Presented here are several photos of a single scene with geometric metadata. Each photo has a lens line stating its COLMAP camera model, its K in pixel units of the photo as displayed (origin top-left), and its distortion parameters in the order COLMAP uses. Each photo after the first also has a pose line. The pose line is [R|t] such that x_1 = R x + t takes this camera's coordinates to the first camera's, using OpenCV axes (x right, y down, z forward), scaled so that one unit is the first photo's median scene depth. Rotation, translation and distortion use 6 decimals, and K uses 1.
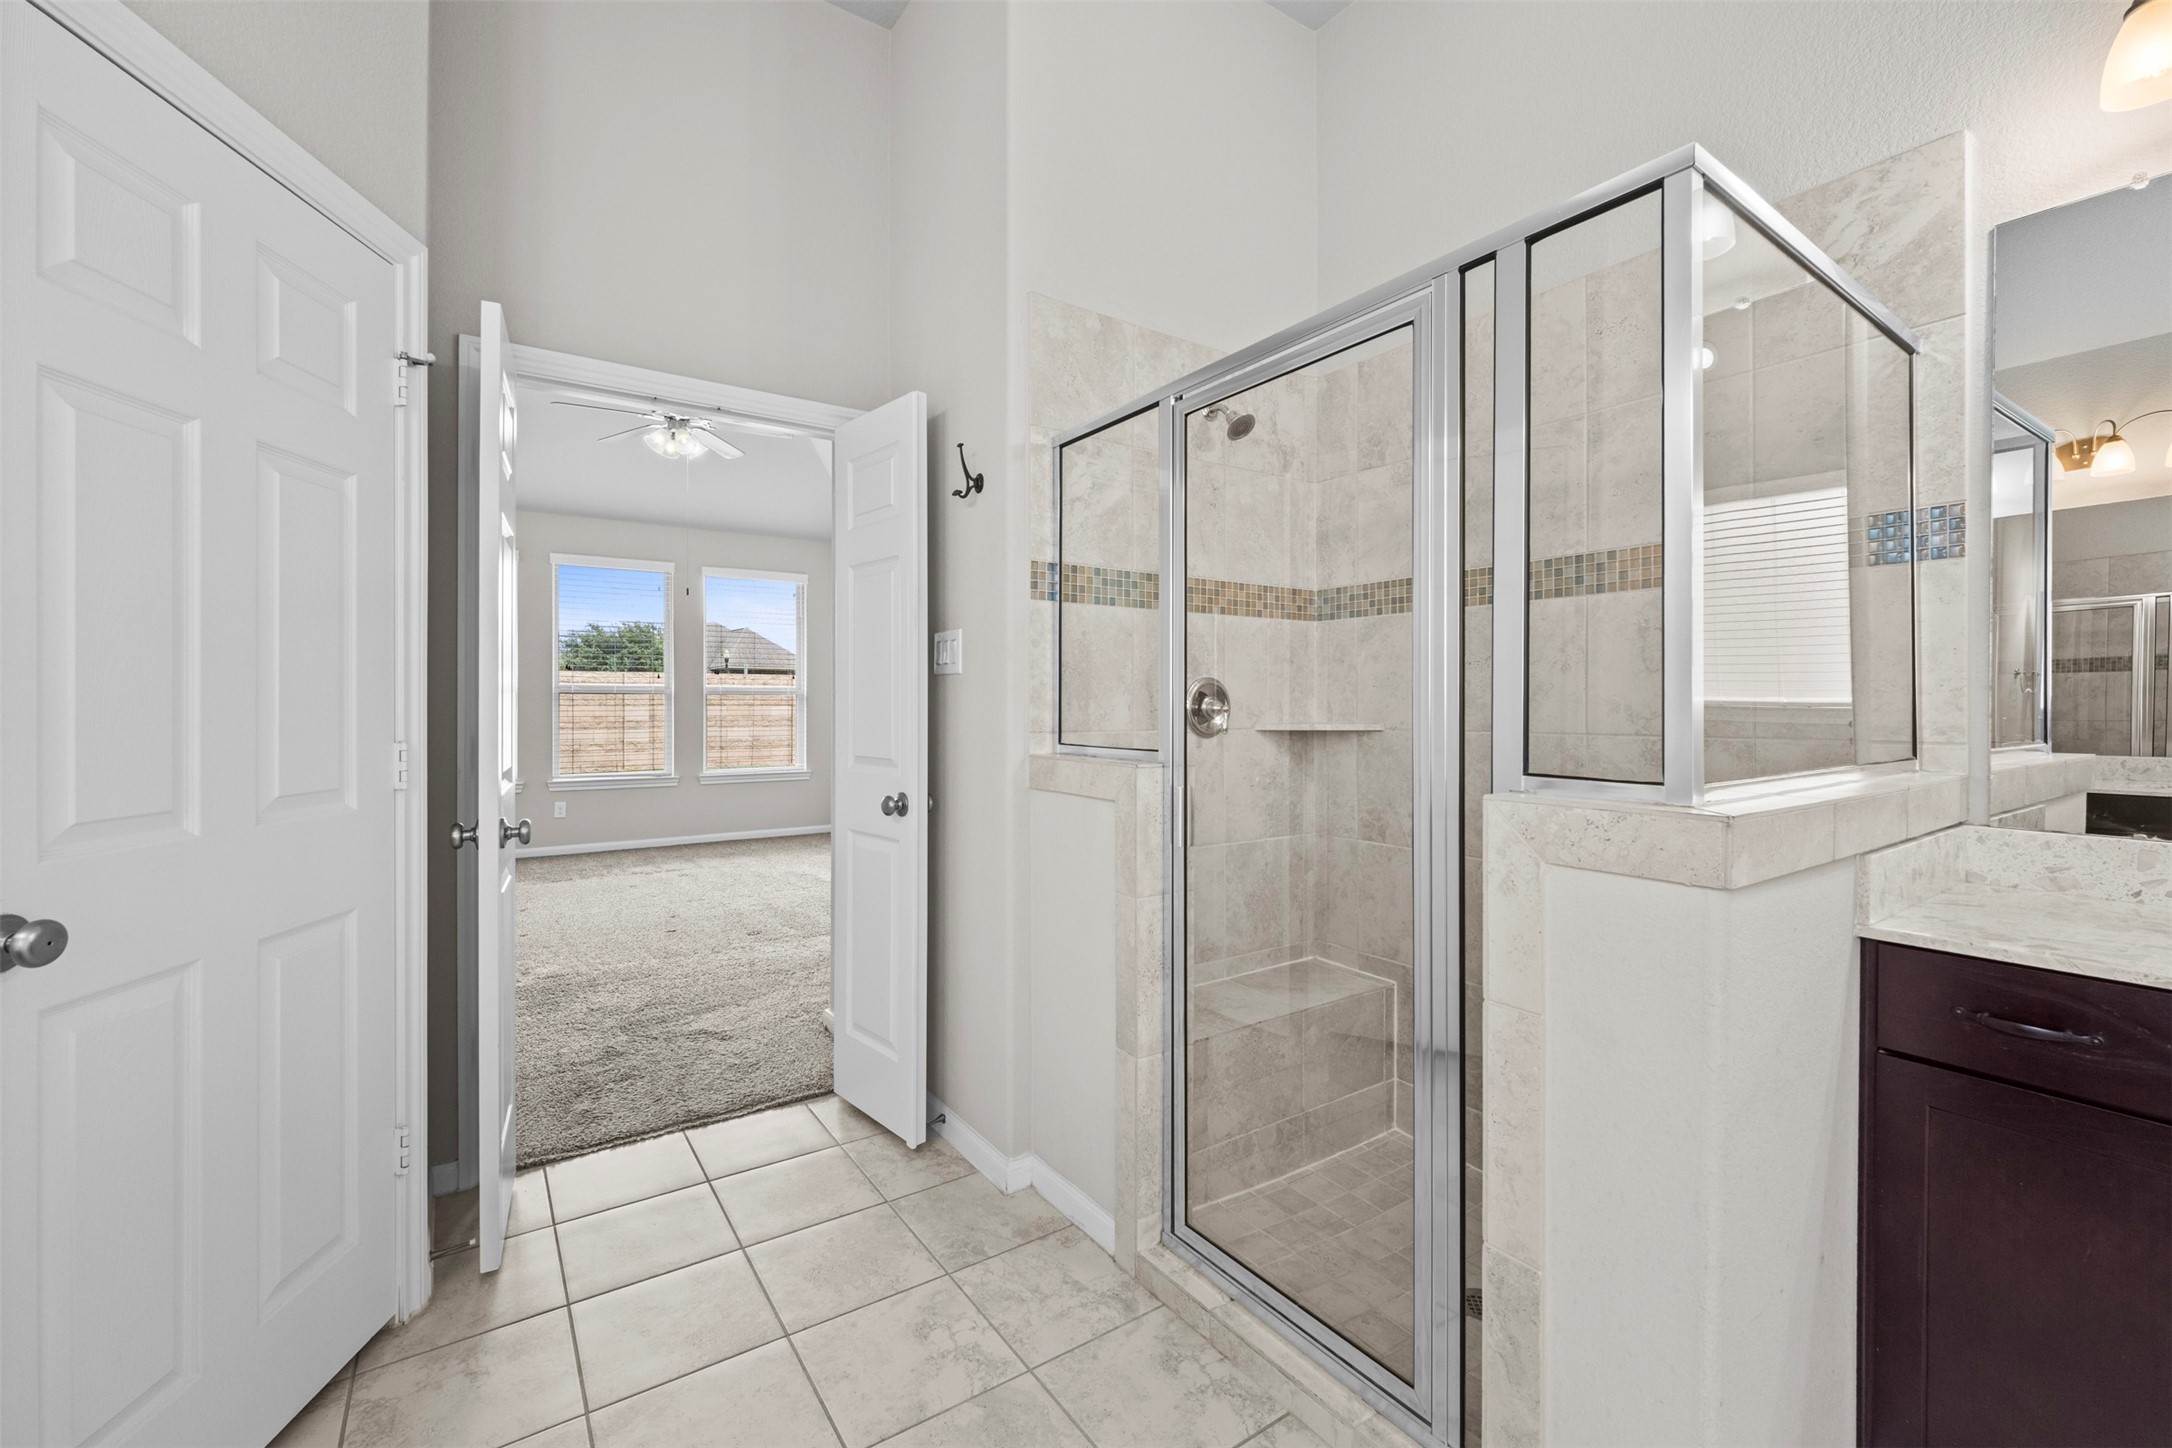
lens RADIAL K [[903.0, 0, 1077.8], [0, 903.0, 703.7], [0, 0, 1]] dist [0.012022, -0.000232]
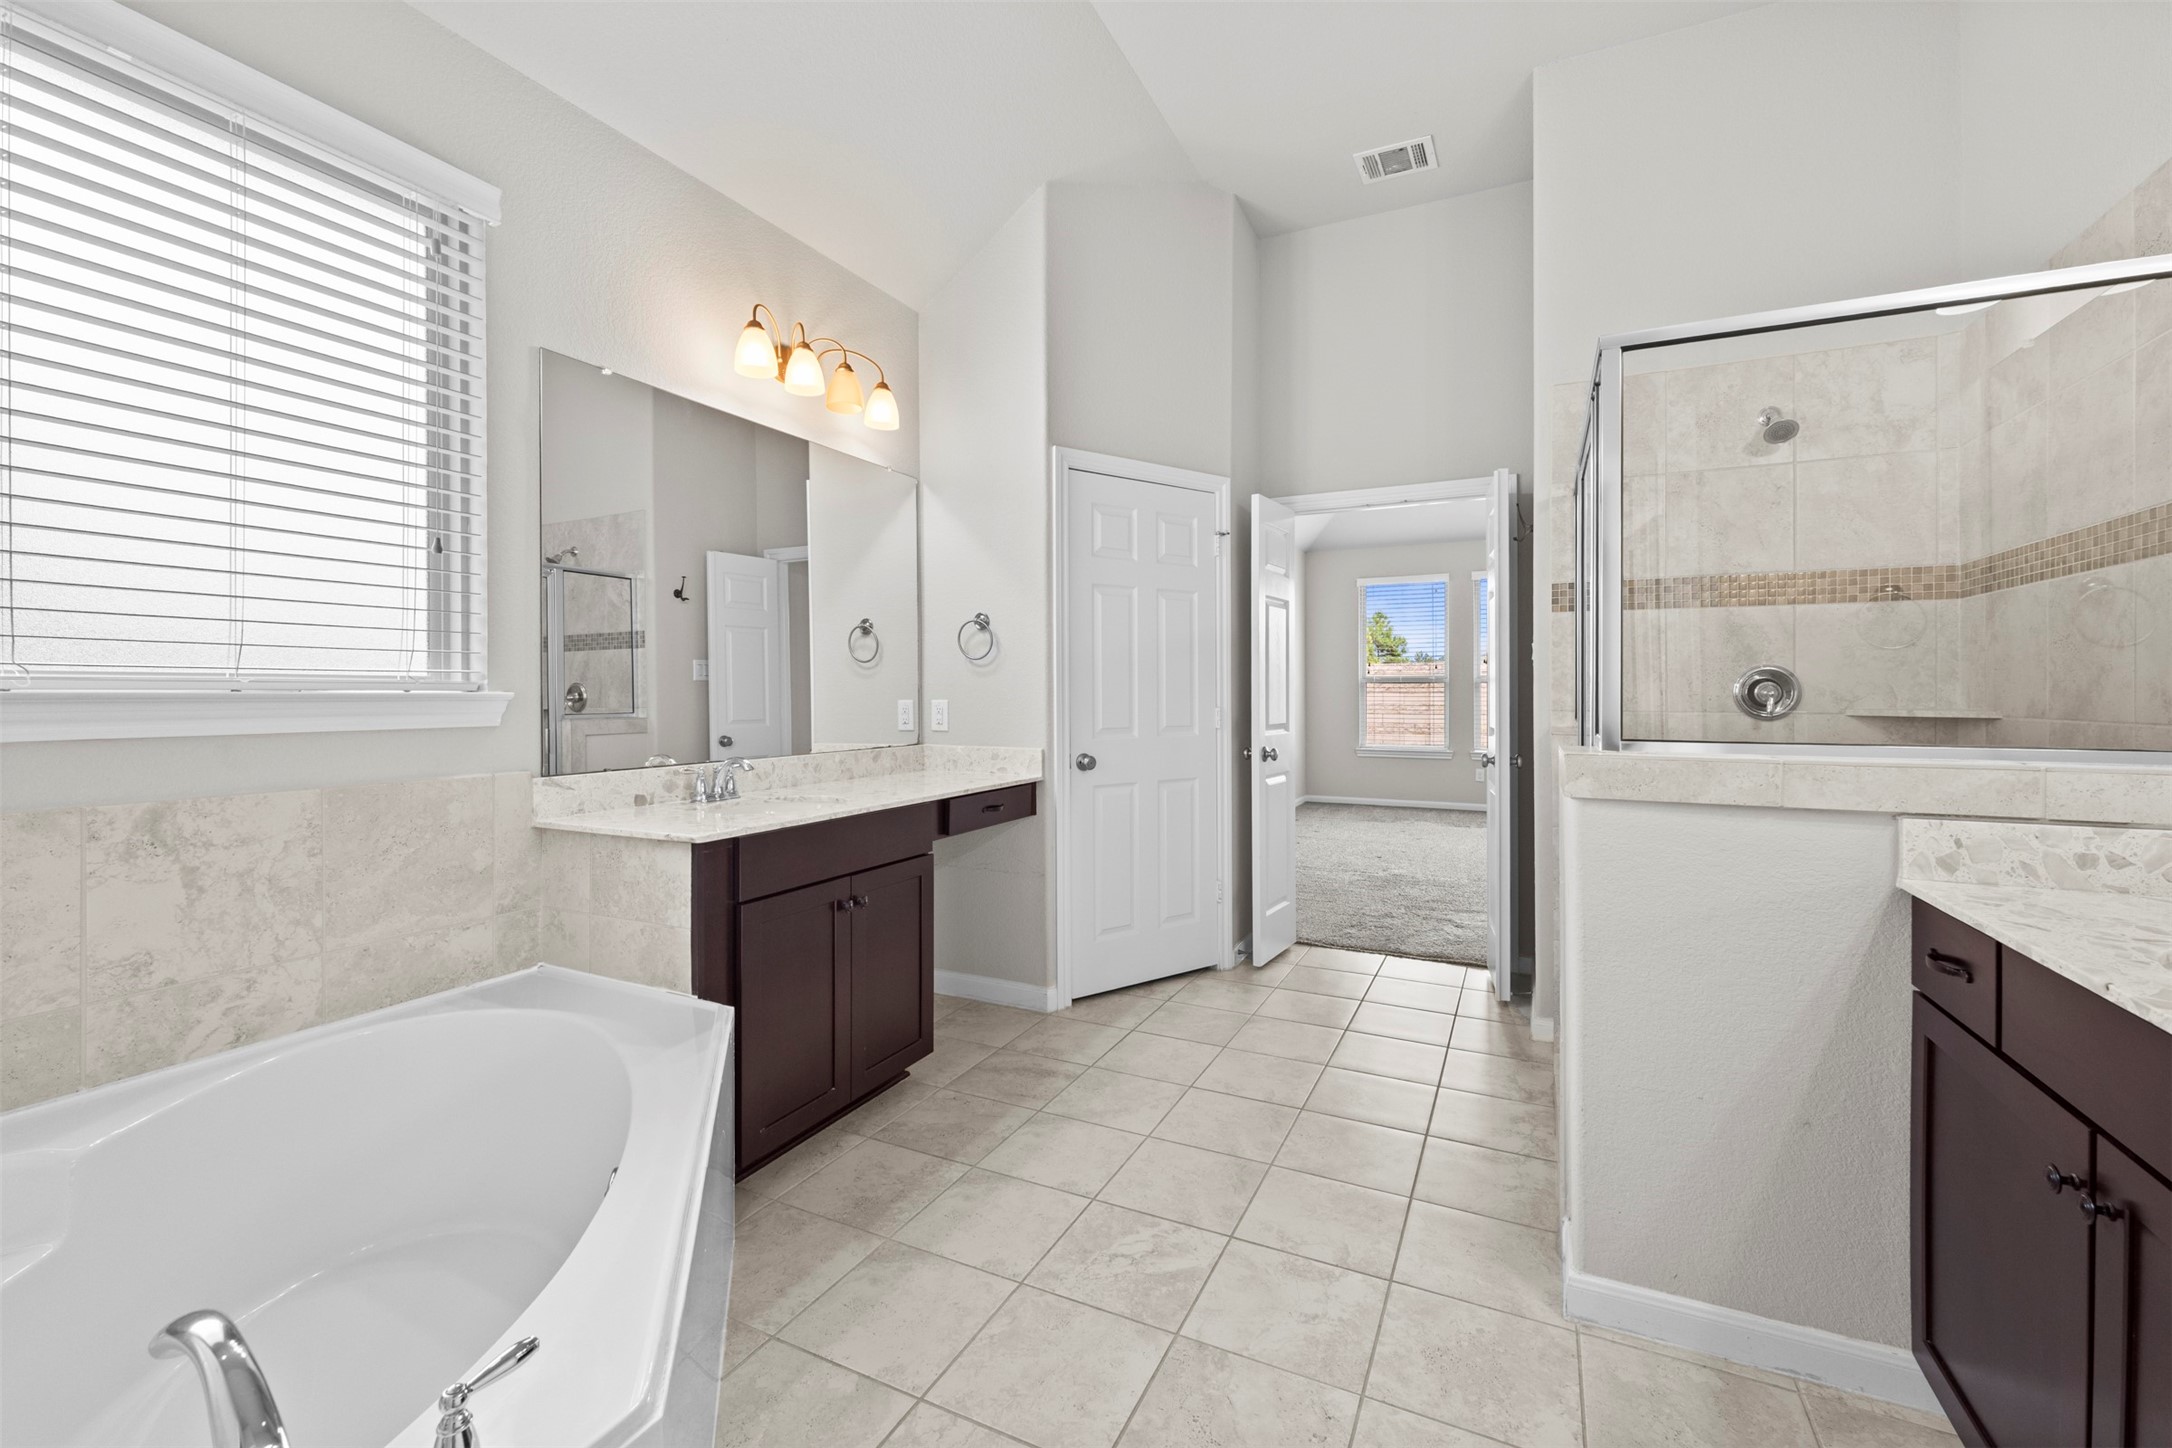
lens RADIAL K [[900.9, 0, 1091.0], [0, 900.9, 689.3], [0, 0, 1]] dist [0.000558, -0.000472]
pose [[0.494898, -0.002232, -0.868948, 0.726778], [0.000585, 0.999997, -0.002236, 0.002677], [0.868951, 0.000598, 0.494898, -0.255138]]
